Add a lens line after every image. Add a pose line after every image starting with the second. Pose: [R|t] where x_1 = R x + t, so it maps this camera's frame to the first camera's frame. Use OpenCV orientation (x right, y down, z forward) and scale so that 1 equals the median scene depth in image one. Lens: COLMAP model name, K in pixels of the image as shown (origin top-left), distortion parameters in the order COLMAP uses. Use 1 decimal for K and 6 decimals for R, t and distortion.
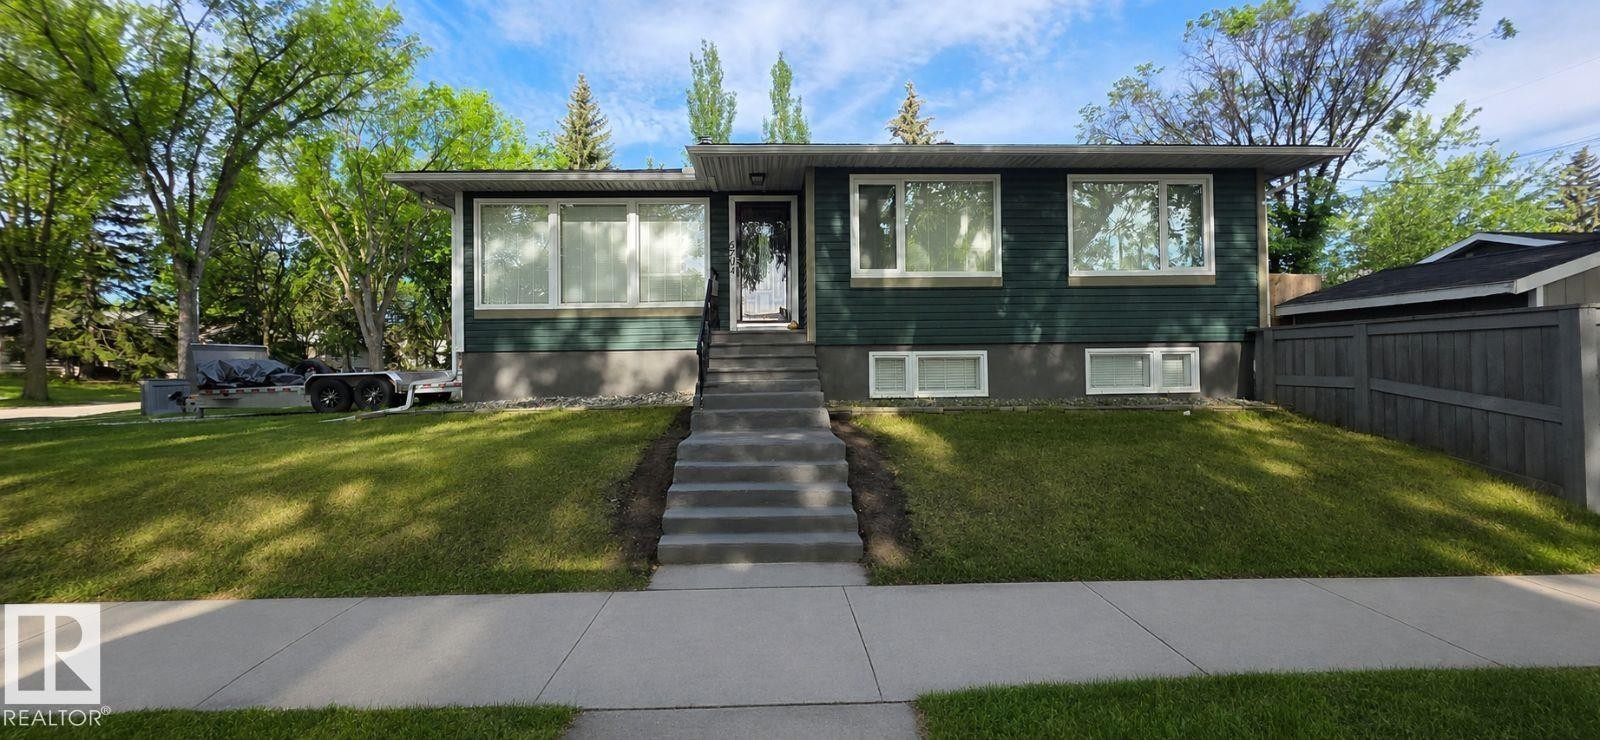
lens RADIAL K [[639.4, 0, 803.3], [0, 639.4, 365.6], [0, 0, 1]] dist [0.003131, -0.000820]
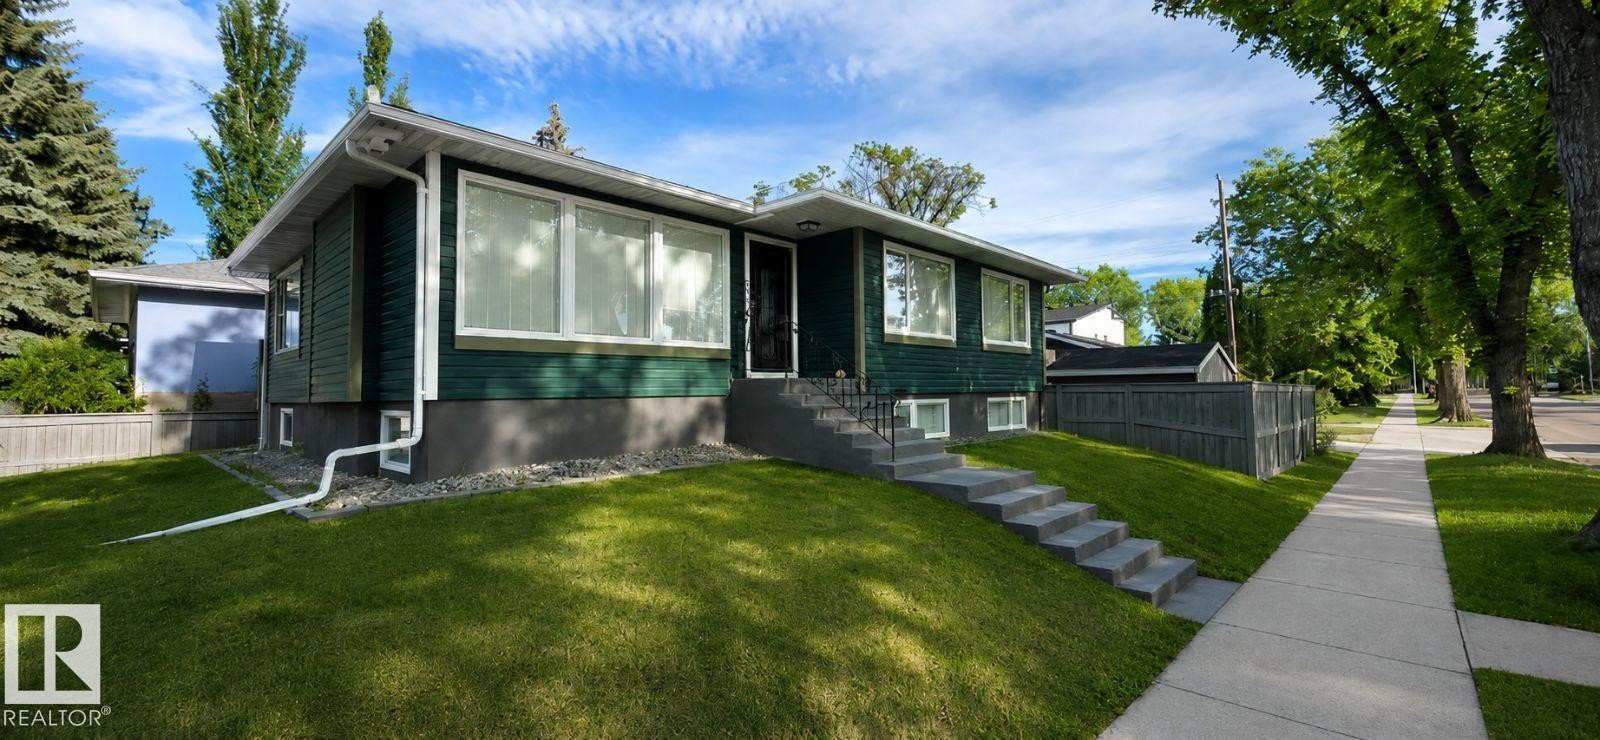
lens RADIAL K [[639.4, 0, 802.6], [0, 639.4, 366.4], [0, 0, 1]] dist [0.003131, -0.000820]
pose [[0.718748, 0.035184, 0.694380, -0.707800], [0.001105, 0.998660, -0.051746, -0.020156], [-0.695270, 0.037960, 0.717746, 0.276862]]
